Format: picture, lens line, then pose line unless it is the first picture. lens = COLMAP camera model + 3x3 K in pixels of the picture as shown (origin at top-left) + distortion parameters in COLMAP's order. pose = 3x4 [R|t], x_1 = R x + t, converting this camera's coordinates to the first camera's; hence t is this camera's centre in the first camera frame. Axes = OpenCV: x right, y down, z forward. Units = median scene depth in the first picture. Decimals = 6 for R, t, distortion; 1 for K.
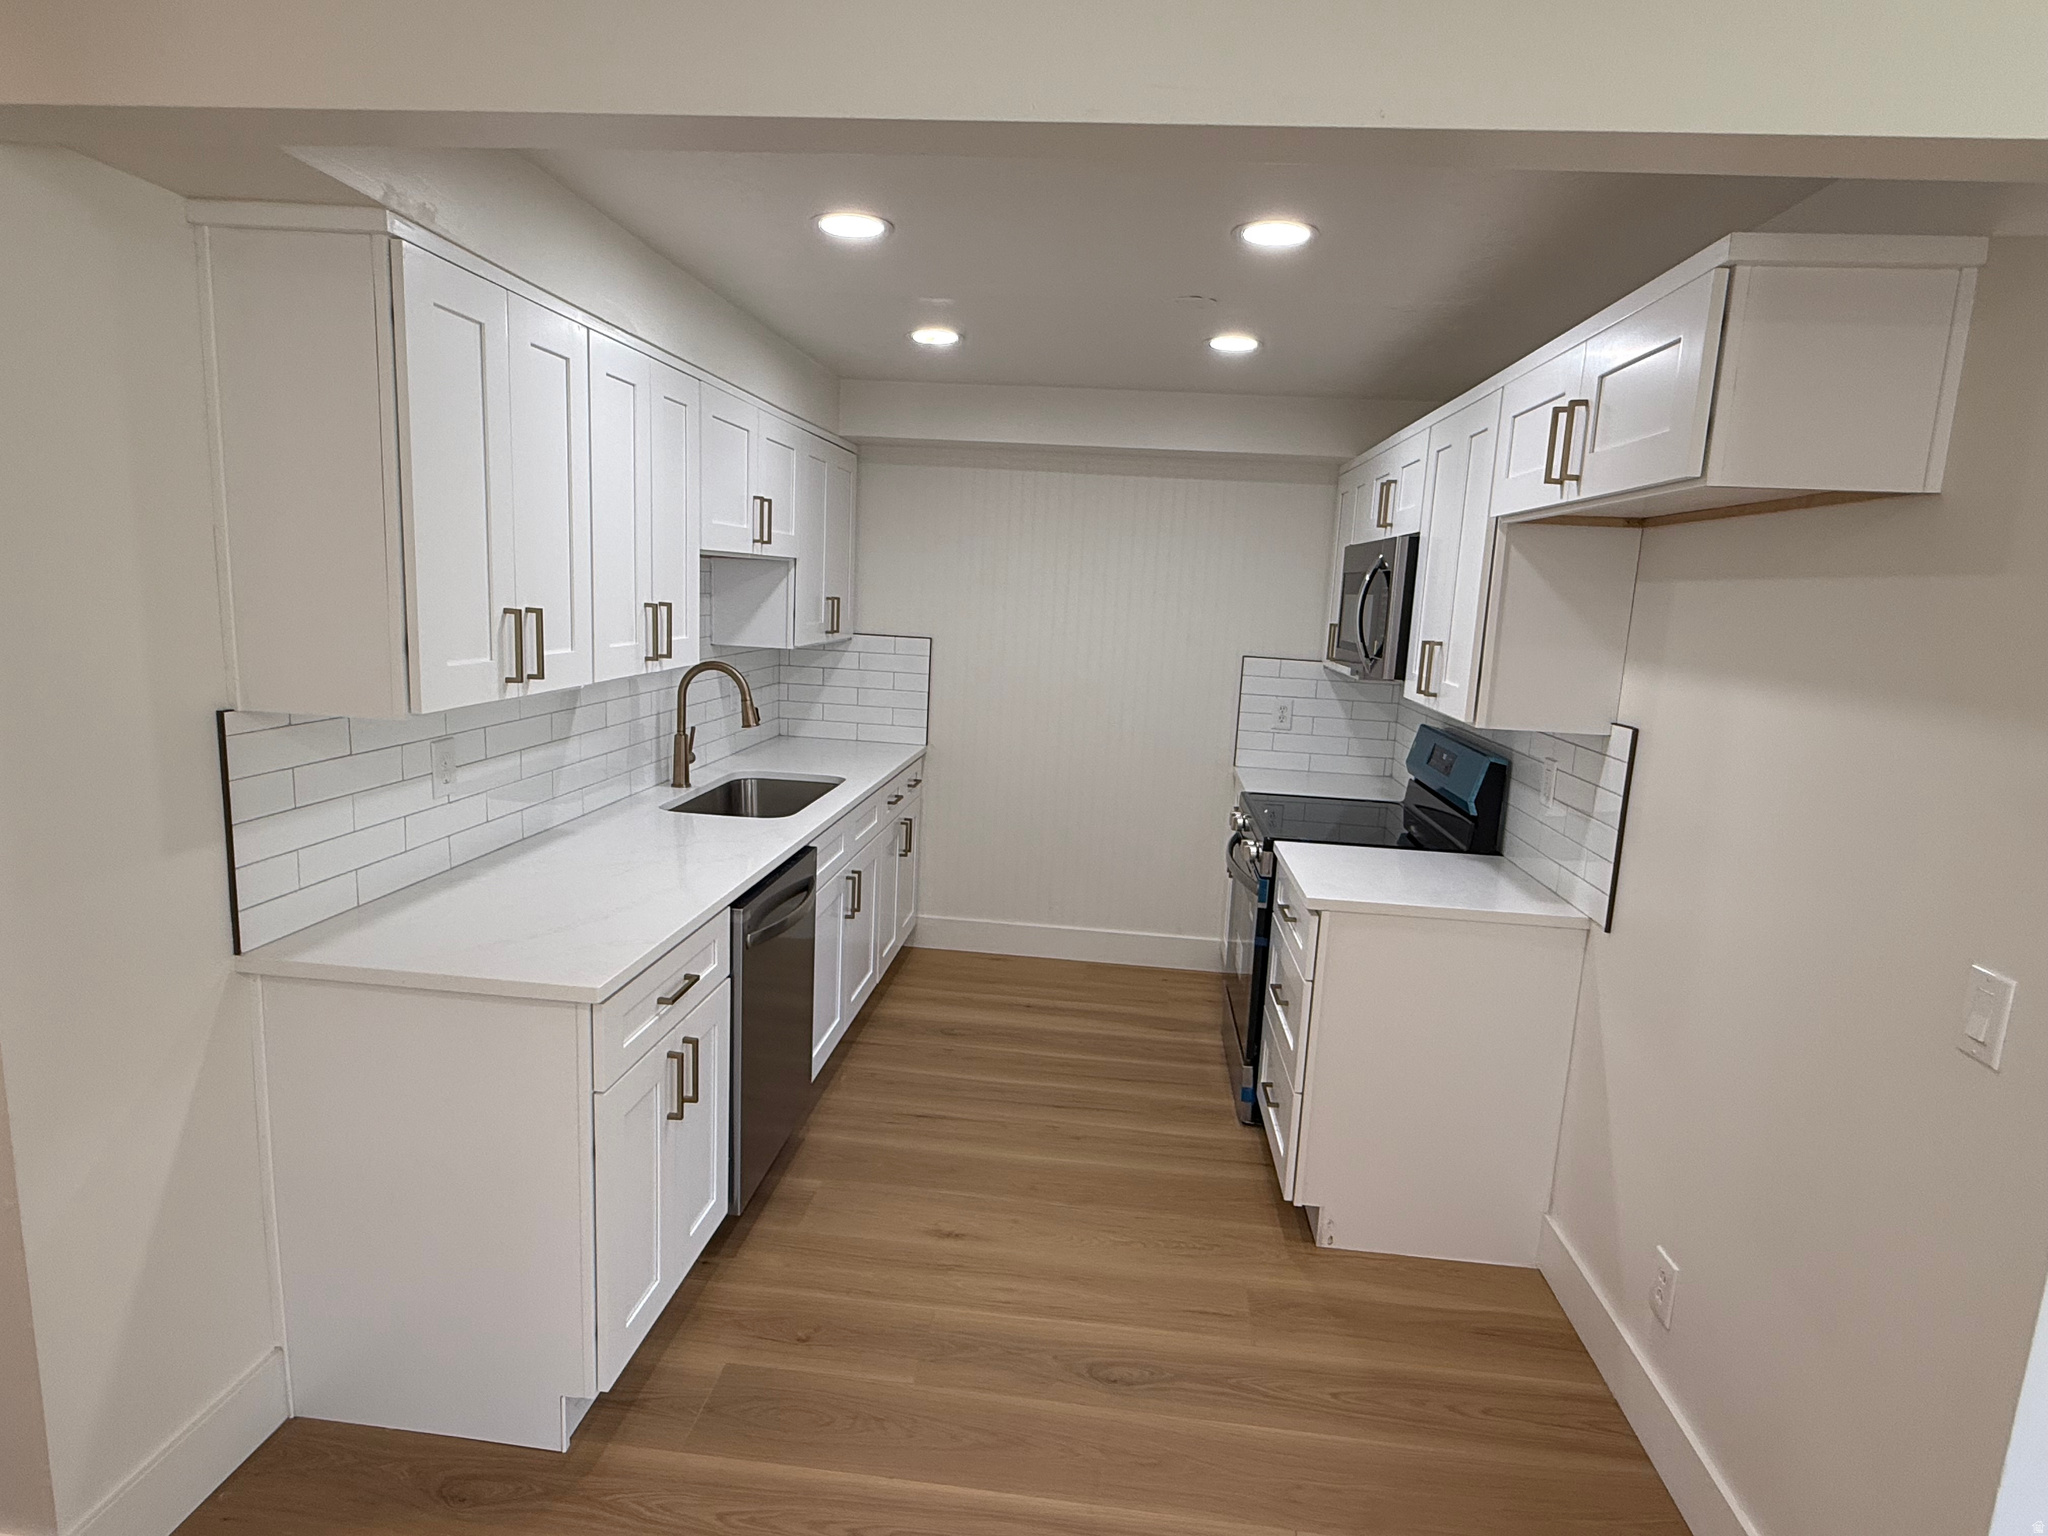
lens RADIAL K [[1118.8, 0, 1016.8], [0, 1118.8, 770.4], [0, 0, 1]] dist [0.001217, 0.000963]
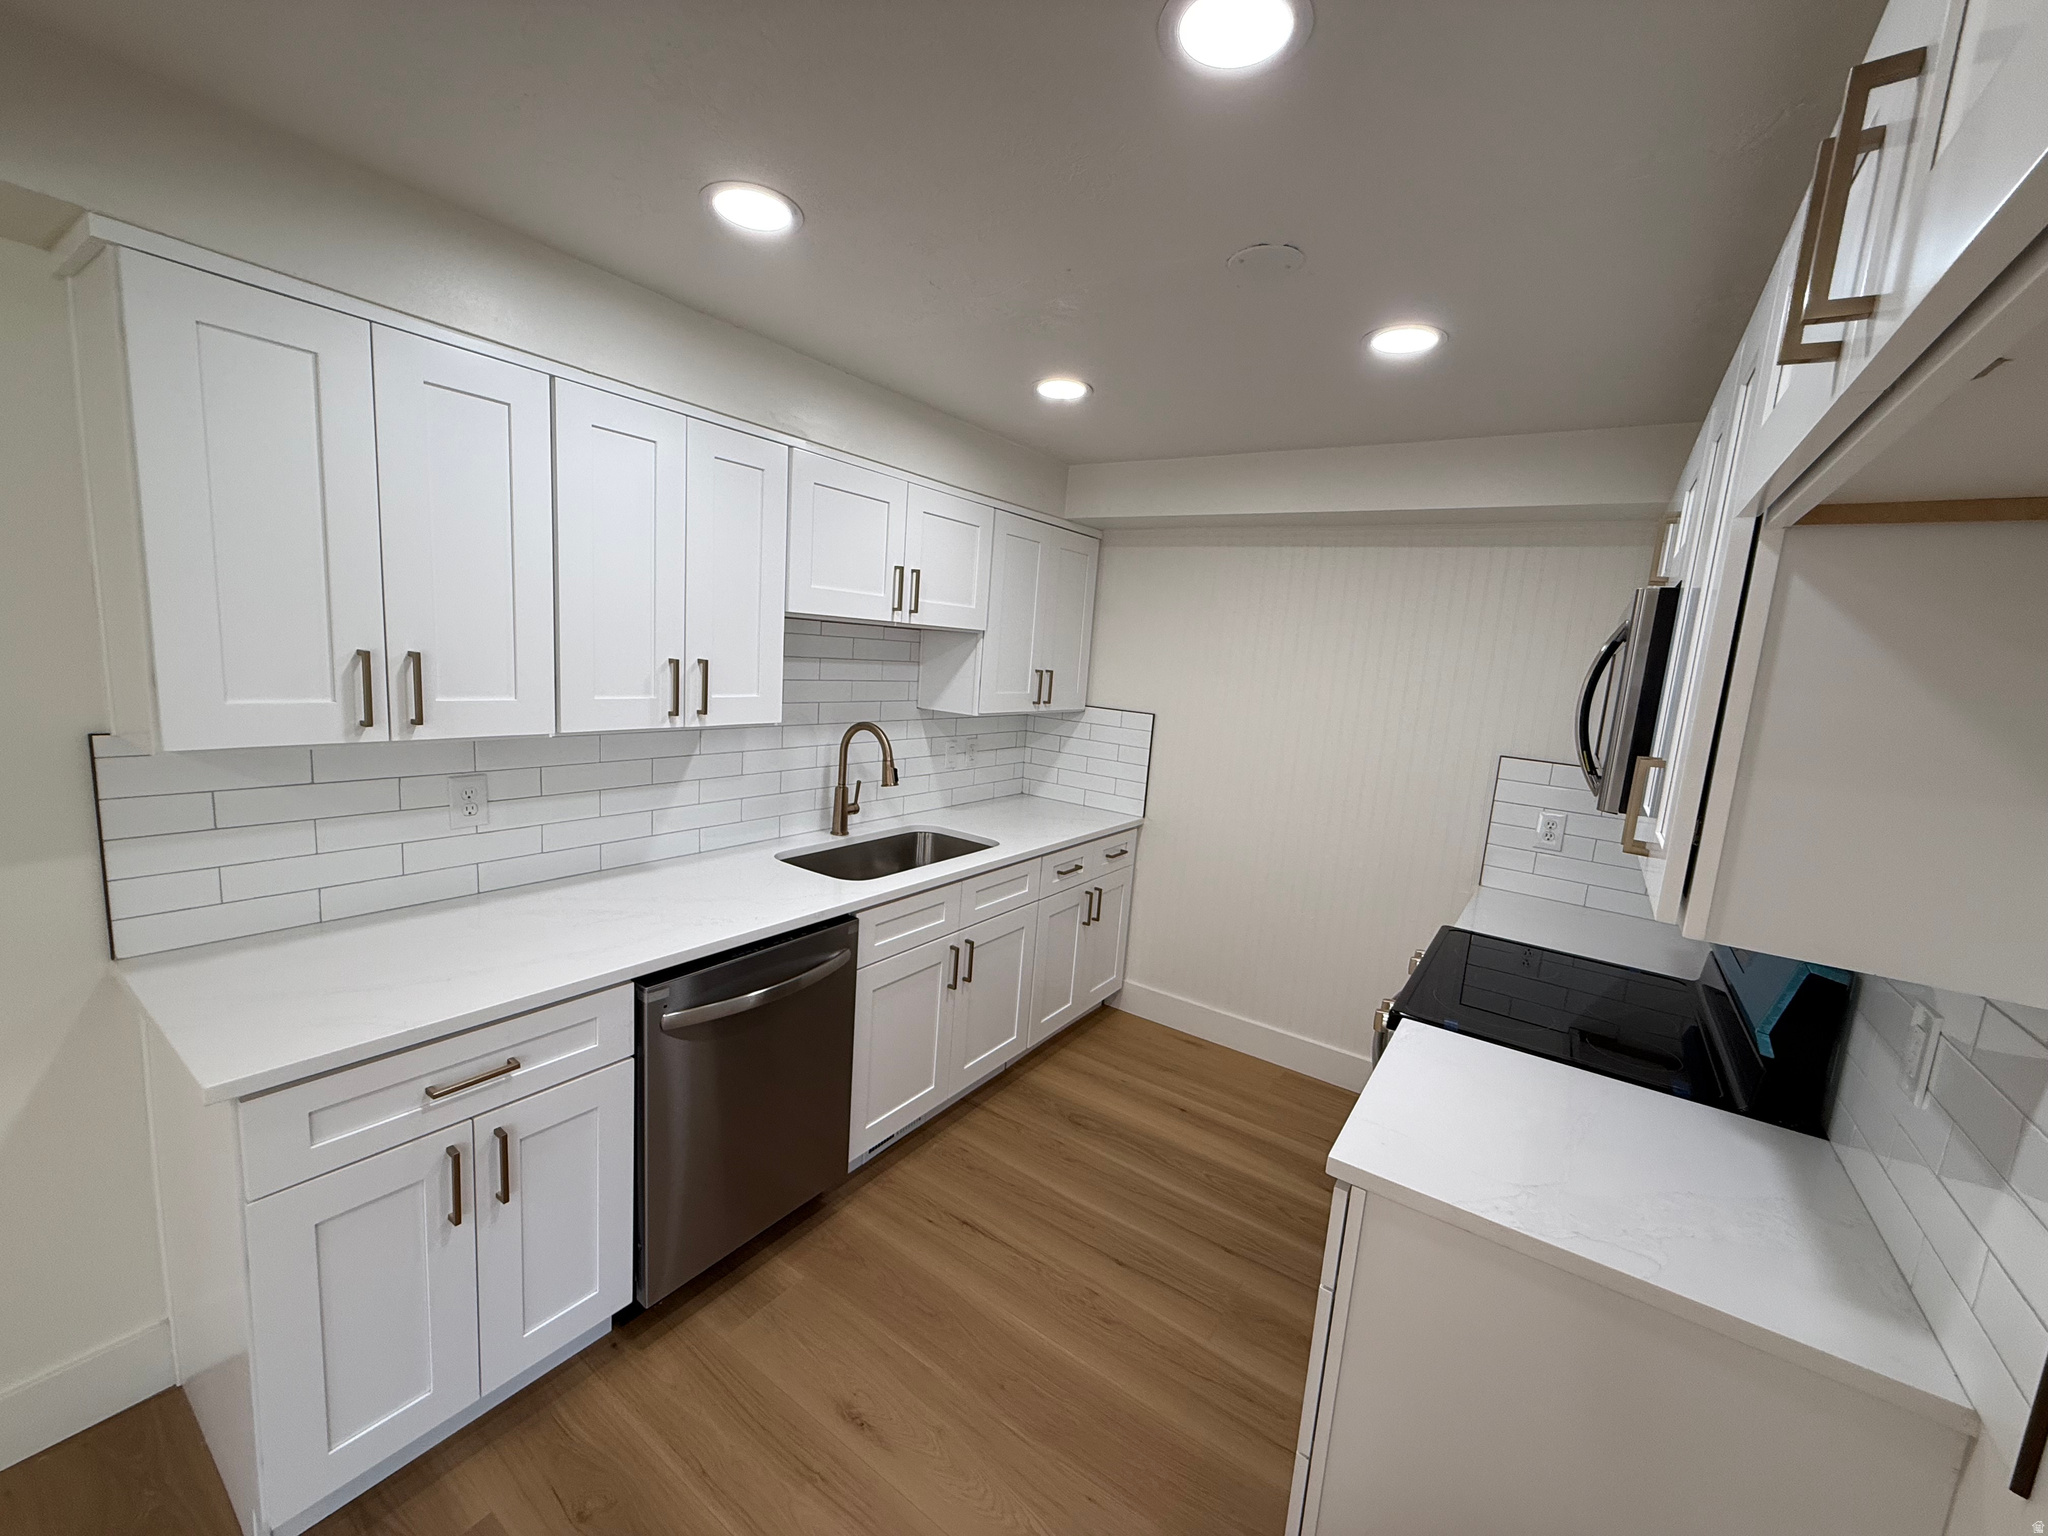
lens RADIAL K [[814.7, 0, 1018.5], [0, 814.7, 769.2], [0, 0, 1]] dist [0.000307, 0.000366]
pose [[0.874445, 0.086853, -0.477286, 0.244946], [-0.109278, 0.993823, -0.019362, -0.056438], [0.472656, 0.069088, 0.878534, 0.408047]]
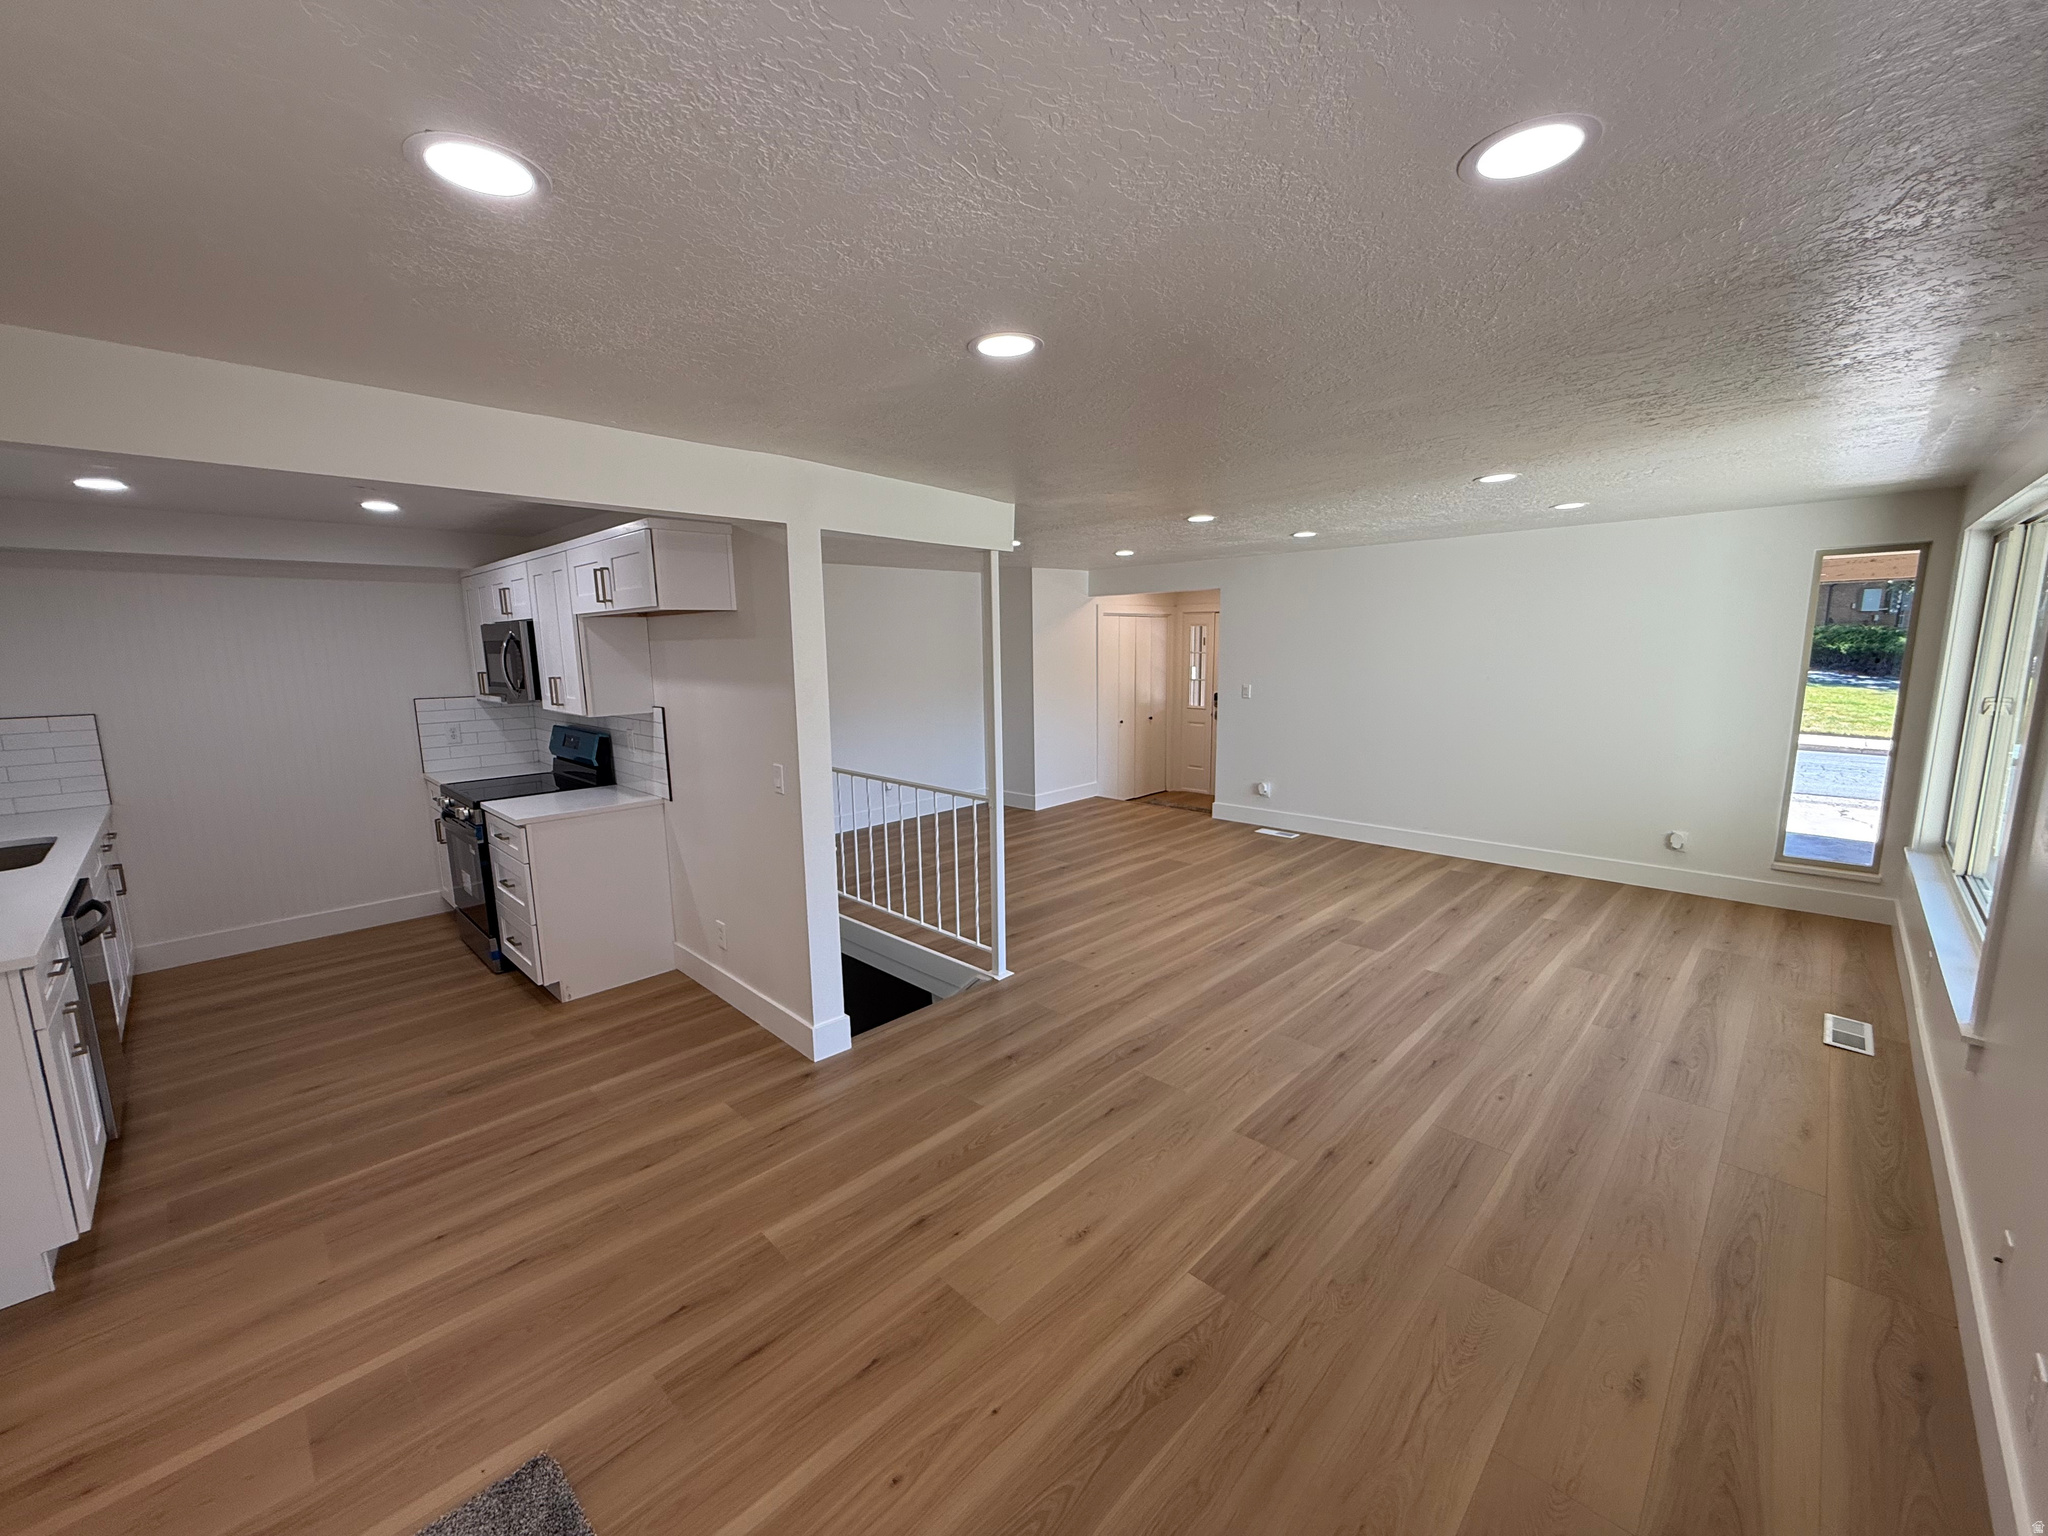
lens RADIAL K [[818.2, 0, 1026.6], [0, 818.2, 771.8], [0, 0, 1]] dist [0.000422, 0.000219]
pose [[0.620191, -0.182205, 0.762997, -0.190288], [0.173882, 0.980386, 0.092781, 0.045238], [-0.764937, 0.075129, 0.639708, -0.422351]]
